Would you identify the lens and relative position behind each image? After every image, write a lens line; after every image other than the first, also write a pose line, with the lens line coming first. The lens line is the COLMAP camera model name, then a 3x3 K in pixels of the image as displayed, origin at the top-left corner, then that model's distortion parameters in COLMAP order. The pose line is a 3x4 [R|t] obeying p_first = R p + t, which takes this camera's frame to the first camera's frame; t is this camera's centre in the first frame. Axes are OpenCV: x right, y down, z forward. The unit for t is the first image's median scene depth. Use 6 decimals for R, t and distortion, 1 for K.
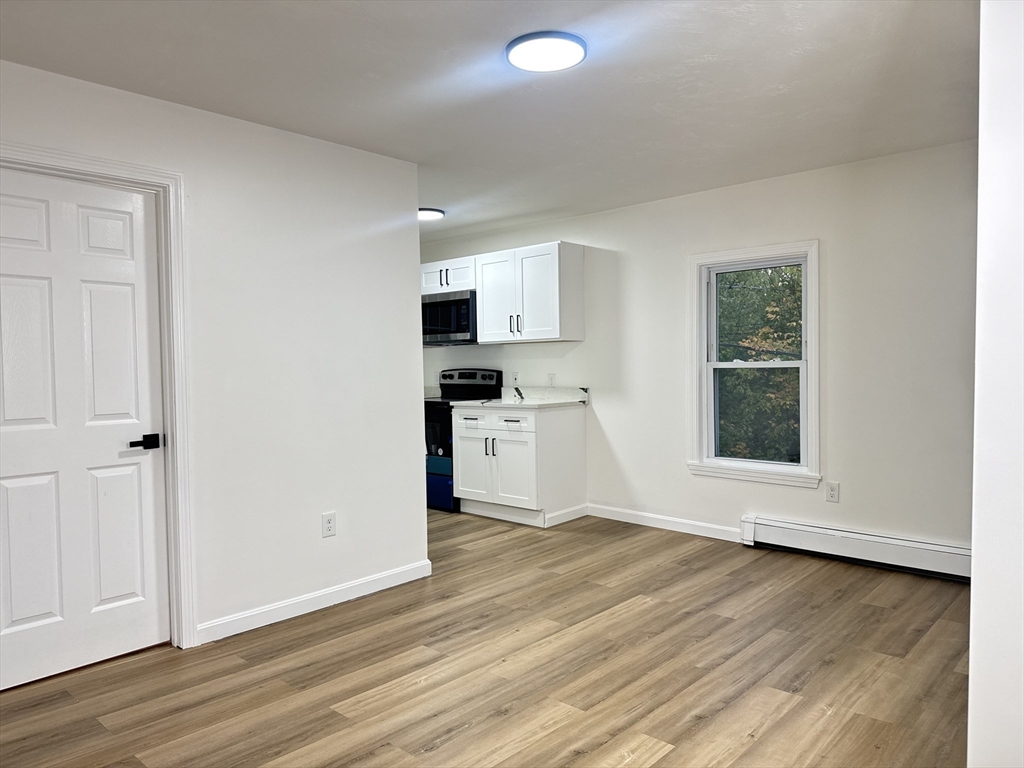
lens RADIAL K [[721.5, 0, 513.8], [0, 721.5, 393.2], [0, 0, 1]] dist [0.036562, -0.021028]
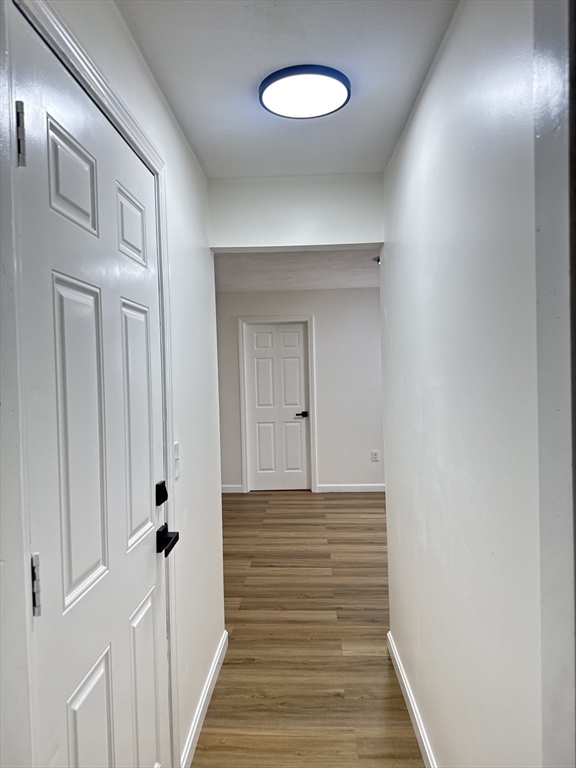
lens RADIAL K [[541.1, 0, 285.8], [0, 541.1, 384.6], [0, 0, 1]] dist [0.036562, -0.021028]
pose [[0.647711, 0.021163, -0.761592, 1.003238], [-0.018056, 0.999760, 0.012426, -0.069158], [0.761672, 0.005703, 0.647938, -0.373137]]
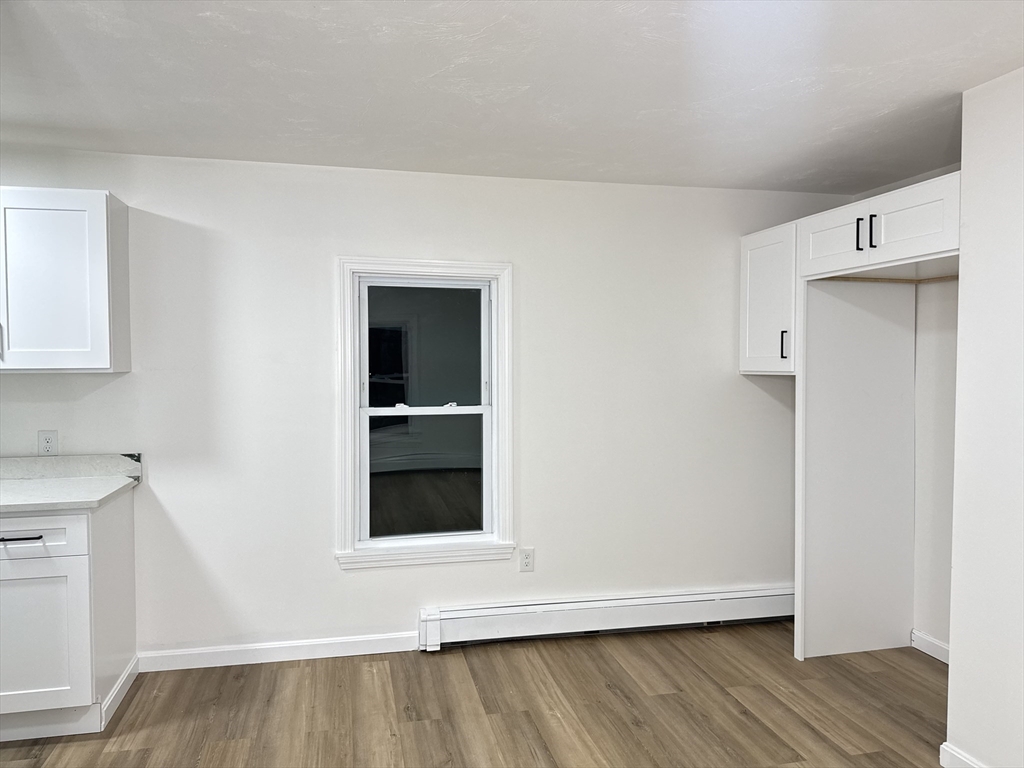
lens RADIAL K [[721.5, 0, 507.4], [0, 721.5, 379.1], [0, 0, 1]] dist [0.036562, -0.021028]
pose [[0.556083, -0.005817, 0.831106, -0.378623], [0.022429, 0.999716, -0.008009, -0.096388], [-0.830824, 0.023095, 0.556056, 0.740549]]
